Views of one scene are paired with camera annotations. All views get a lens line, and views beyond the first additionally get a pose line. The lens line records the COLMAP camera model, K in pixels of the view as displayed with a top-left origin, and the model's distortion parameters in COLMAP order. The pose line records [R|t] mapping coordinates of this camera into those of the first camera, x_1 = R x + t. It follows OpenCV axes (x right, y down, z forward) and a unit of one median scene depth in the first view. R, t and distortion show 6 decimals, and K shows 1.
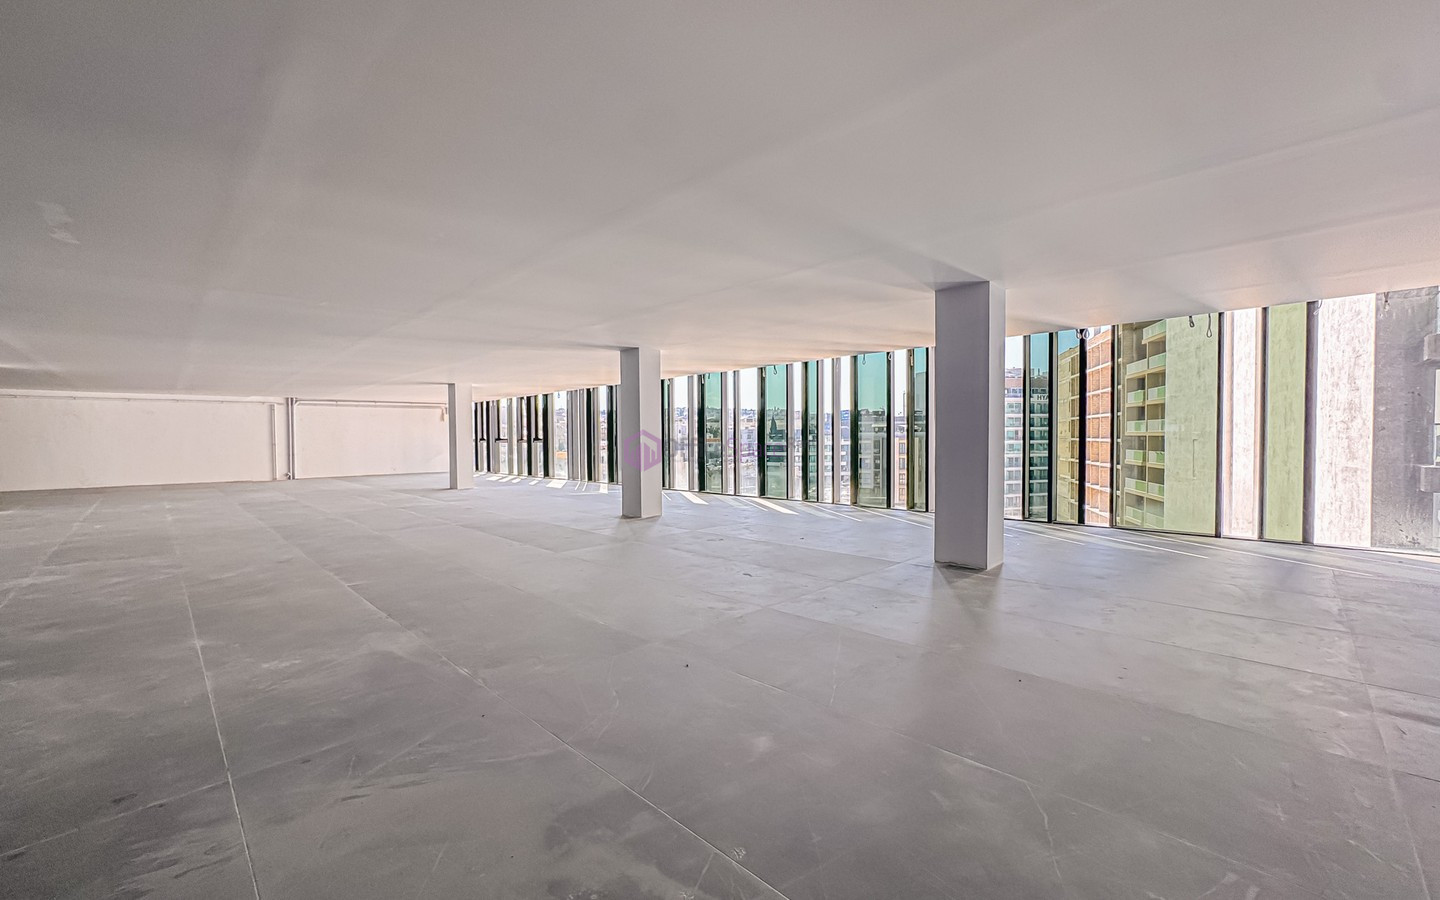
lens RADIAL K [[573.0, 0, 716.8], [0, 573.0, 452.2], [0, 0, 1]] dist [-0.019261, 0.002693]
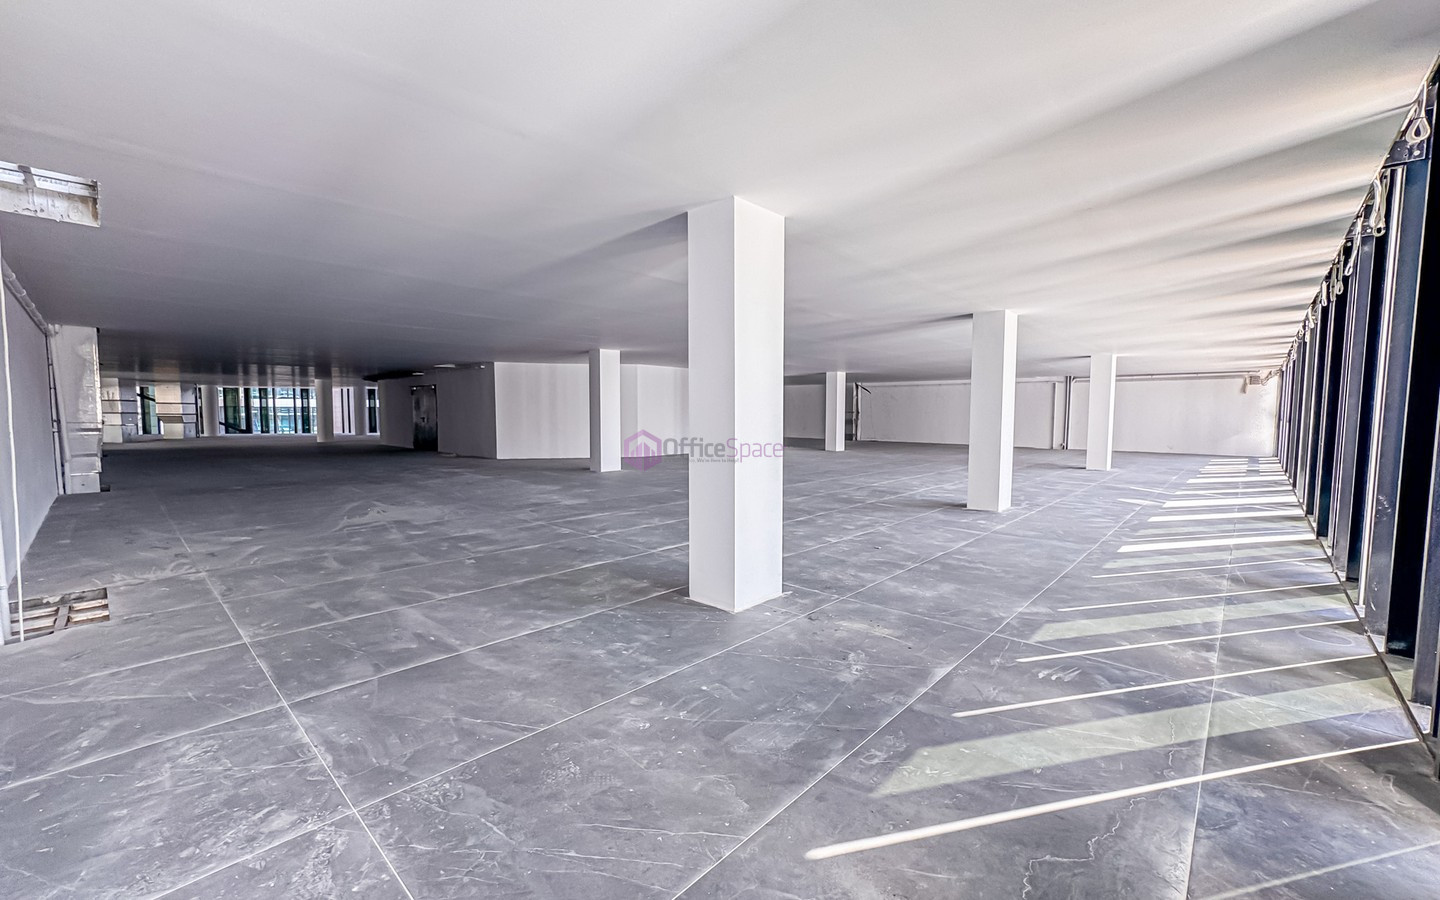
lens RADIAL K [[573.0, 0, 729.5], [0, 573.0, 456.4], [0, 0, 1]] dist [-0.019261, 0.002693]
pose [[0.058458, 0.084581, -0.994700, 2.685783], [-0.030457, 0.996092, 0.082909, -0.091595], [0.997825, 0.025449, 0.060805, 2.192937]]
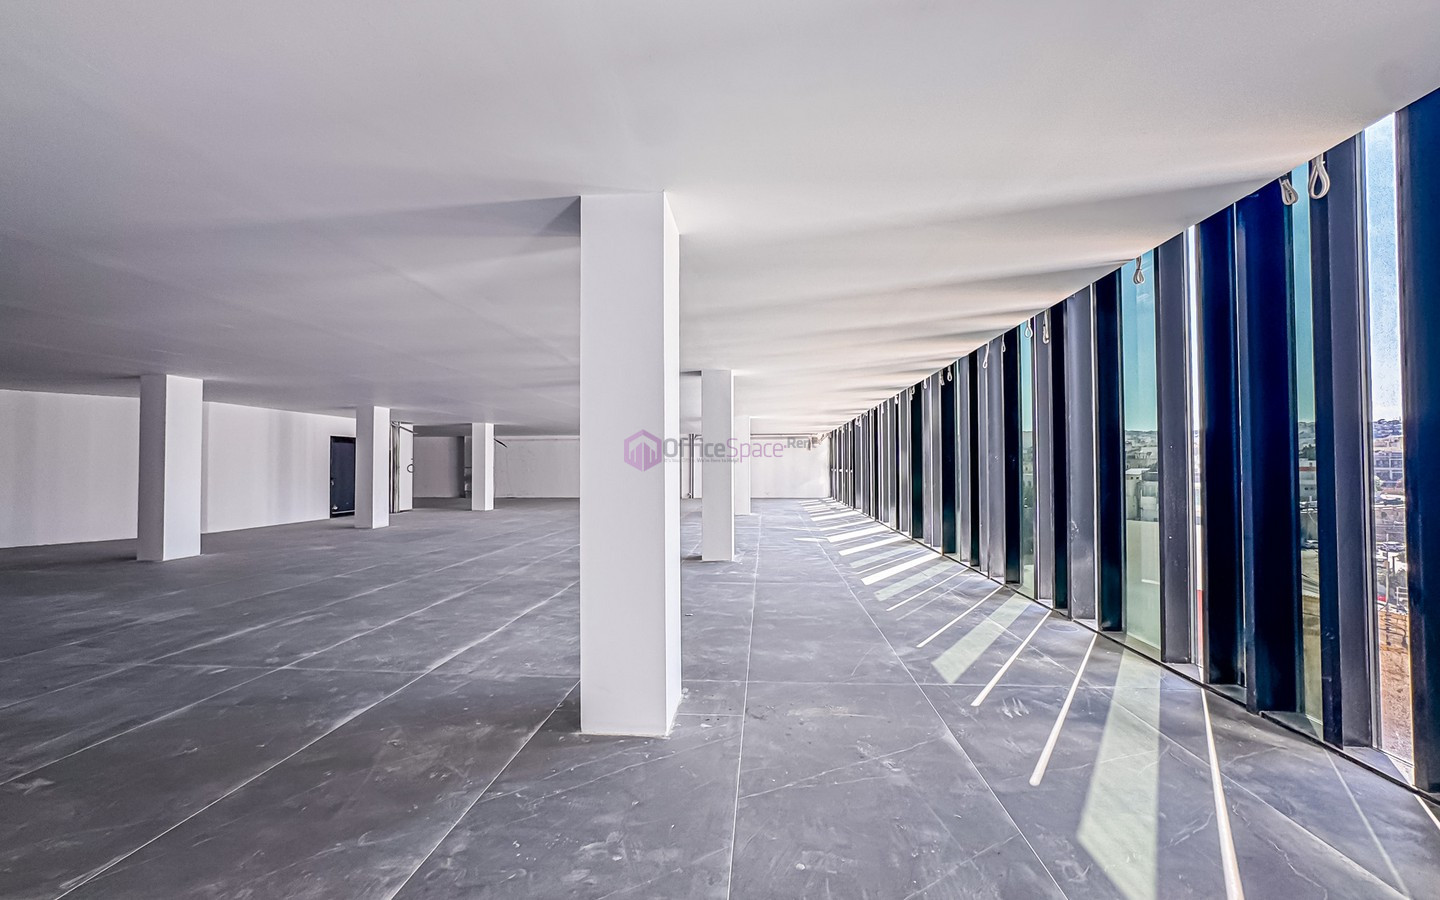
lens RADIAL K [[573.0, 0, 714.1], [0, 573.0, 459.3], [0, 0, 1]] dist [-0.019261, 0.002693]
pose [[0.651745, -0.005935, -0.758415, 2.097440], [-0.019499, 0.999508, -0.024579, -0.070205], [0.758188, 0.030808, 0.651308, 1.606701]]
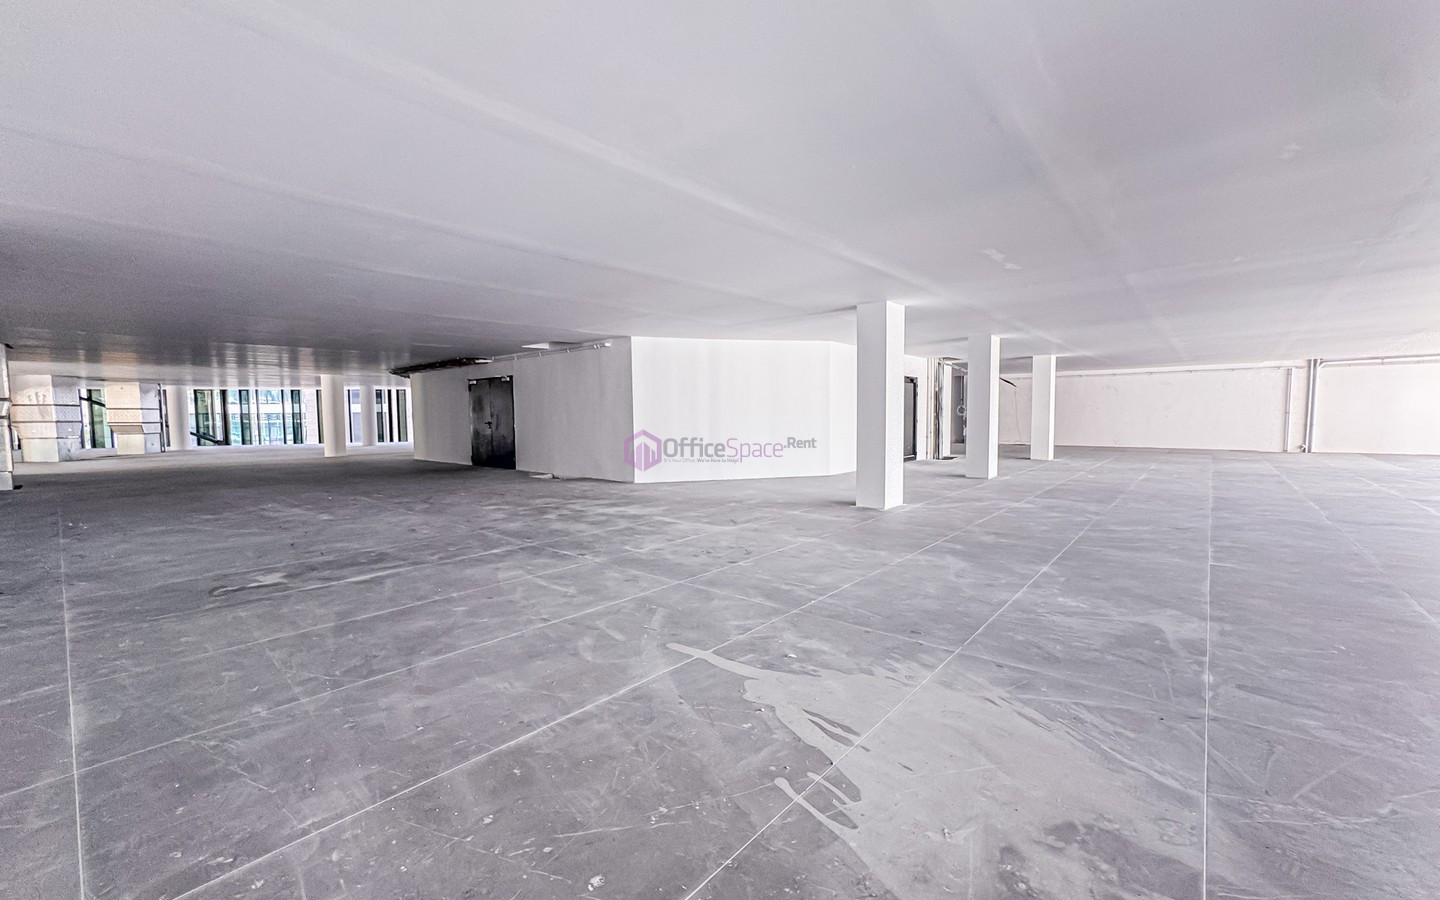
lens RADIAL K [[573.0, 0, 731.5], [0, 573.0, 452.4], [0, 0, 1]] dist [-0.019261, 0.002693]
pose [[0.094403, 0.074479, -0.992744, 0.299717], [-0.017407, 0.997169, 0.073156, -0.005504], [0.995382, 0.010375, 0.095432, 0.192915]]
